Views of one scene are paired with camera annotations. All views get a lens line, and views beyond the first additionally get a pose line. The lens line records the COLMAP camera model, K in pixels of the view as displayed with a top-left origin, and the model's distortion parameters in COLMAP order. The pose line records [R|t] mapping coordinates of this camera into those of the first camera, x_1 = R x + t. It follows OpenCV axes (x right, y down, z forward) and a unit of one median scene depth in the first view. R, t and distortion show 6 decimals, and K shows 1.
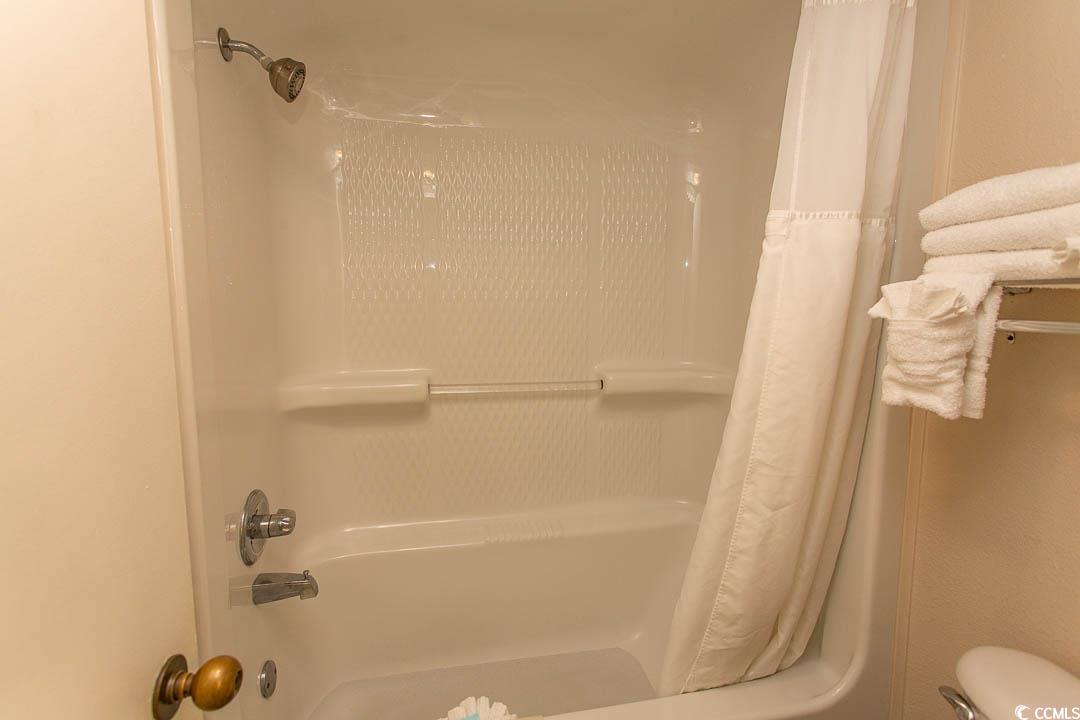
lens RADIAL K [[513.6, 0, 537.5], [0, 513.6, 353.5], [0, 0, 1]] dist [0.003284, 0.000612]
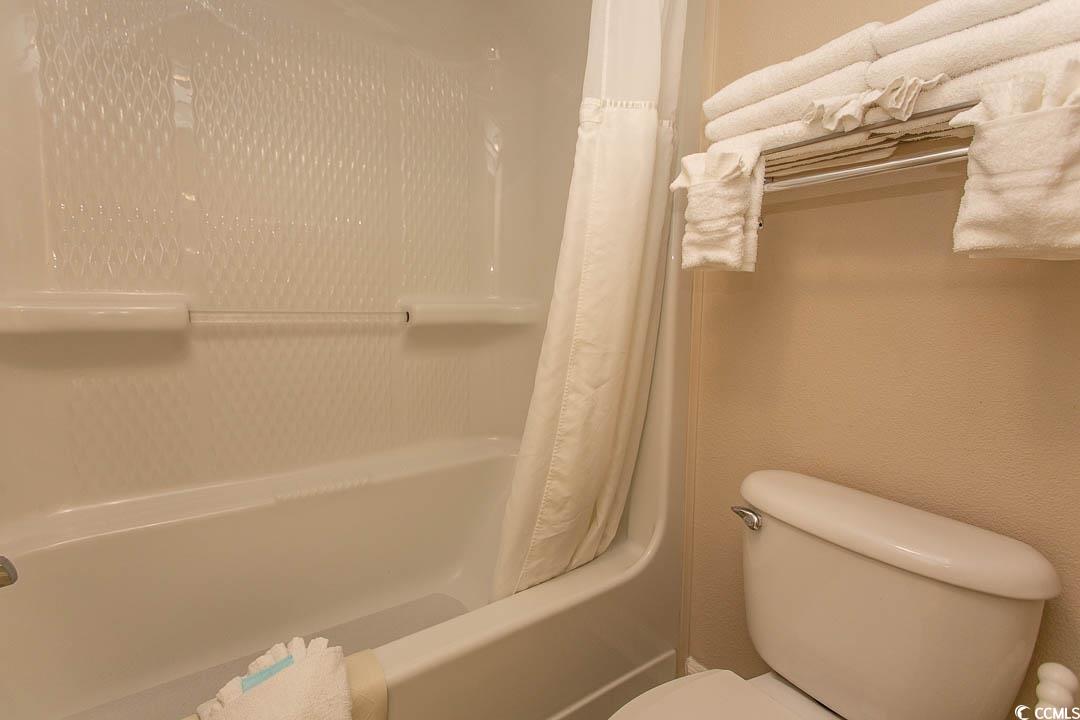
lens RADIAL K [[513.6, 0, 537.5], [0, 513.6, 353.5], [0, 0, 1]] dist [0.003284, 0.000612]
pose [[0.910770, -0.031889, 0.411680, -0.081754], [0.036742, 0.999317, -0.003879, 0.243028], [-0.411275, 0.018659, 0.911320, 0.091523]]
